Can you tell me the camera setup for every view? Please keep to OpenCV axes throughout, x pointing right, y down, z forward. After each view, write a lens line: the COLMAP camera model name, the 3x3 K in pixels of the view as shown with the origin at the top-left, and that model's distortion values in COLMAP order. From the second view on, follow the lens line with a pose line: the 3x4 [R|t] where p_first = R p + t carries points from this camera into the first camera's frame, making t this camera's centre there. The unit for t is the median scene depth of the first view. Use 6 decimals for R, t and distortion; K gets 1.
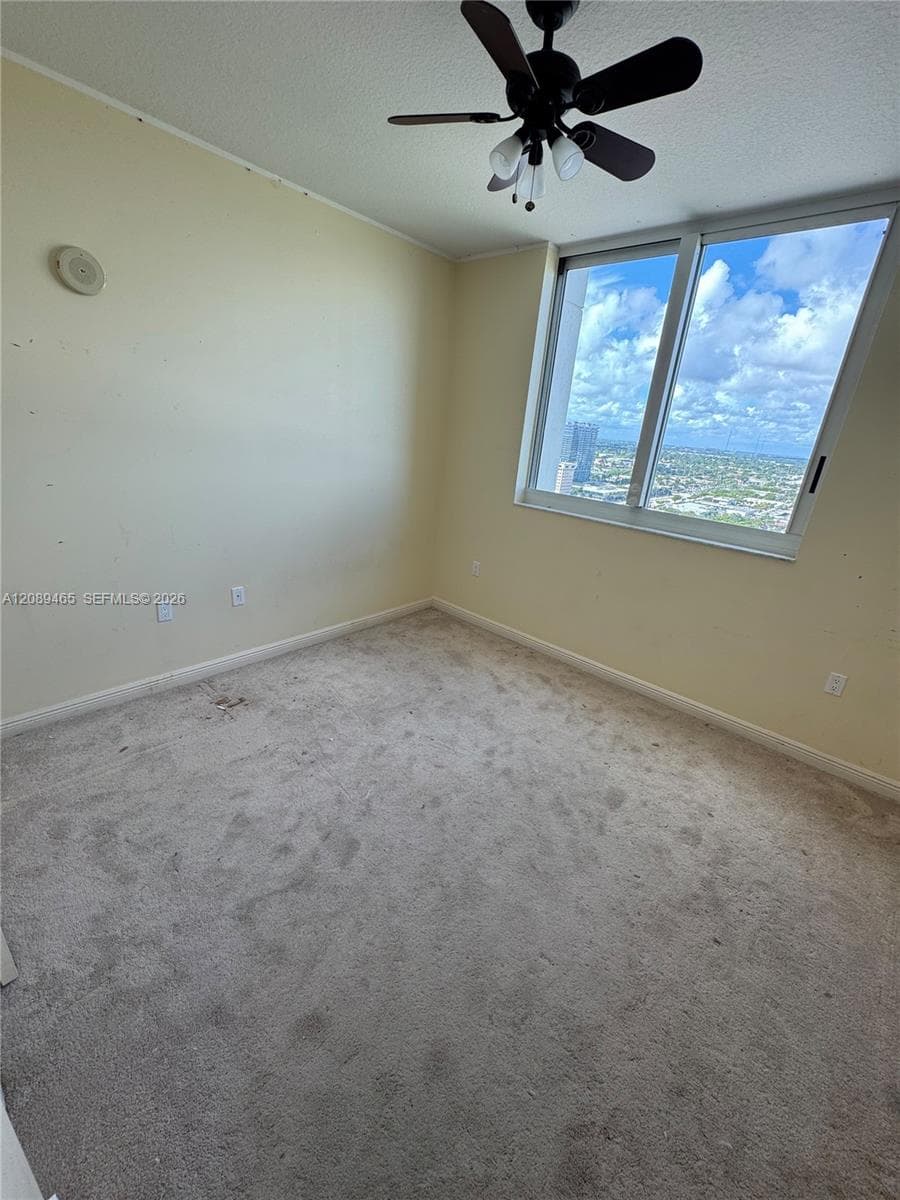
lens RADIAL K [[478.2, 0, 450.0], [0, 478.2, 600.0], [0, 0, 1]] dist [0.002188, 0.000199]
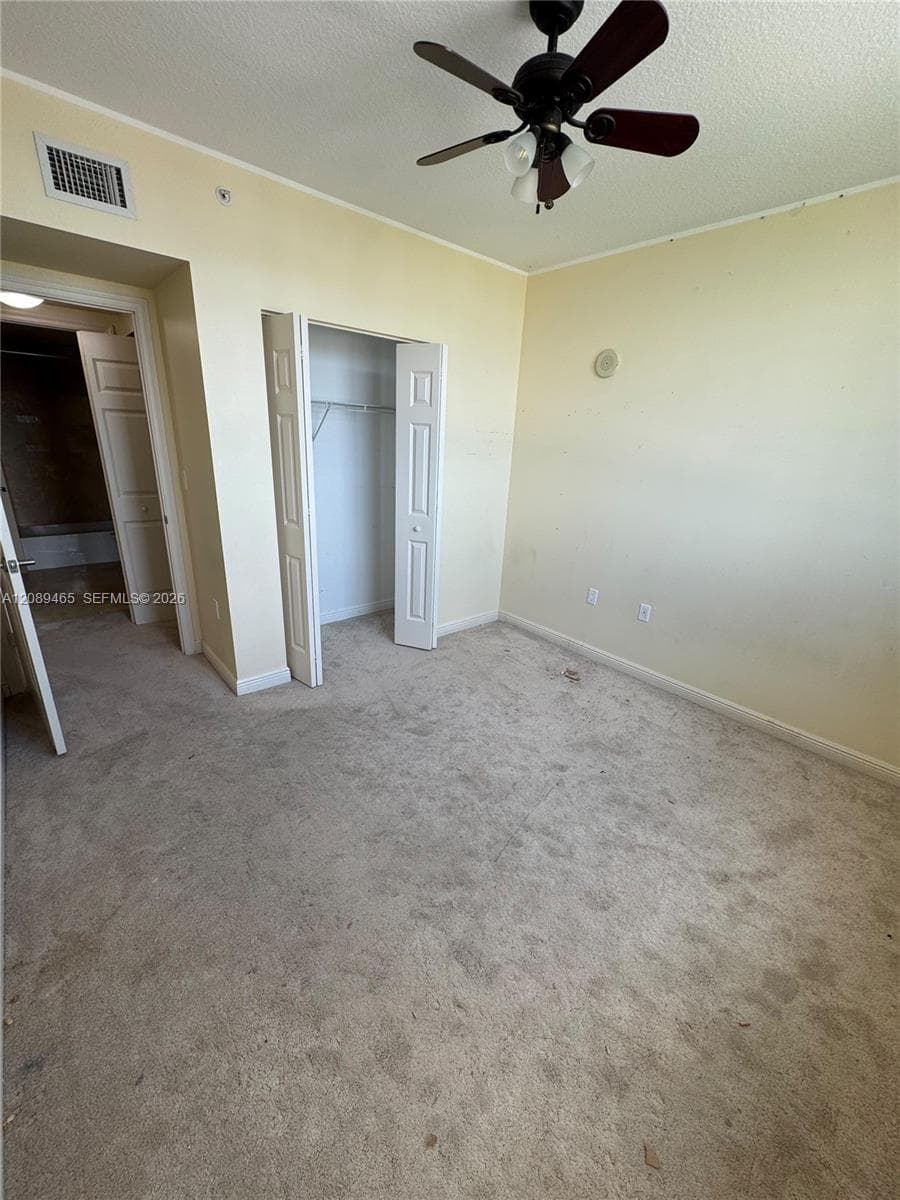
lens RADIAL K [[477.2, 0, 450.0], [0, 477.2, 600.0], [0, 0, 1]] dist [0.000071, 0.000030]
pose [[-0.109660, 0.241325, -0.964229, 0.098397], [-0.397459, 0.878501, 0.265071, -0.021960], [0.911044, 0.412309, -0.000420, 0.086088]]
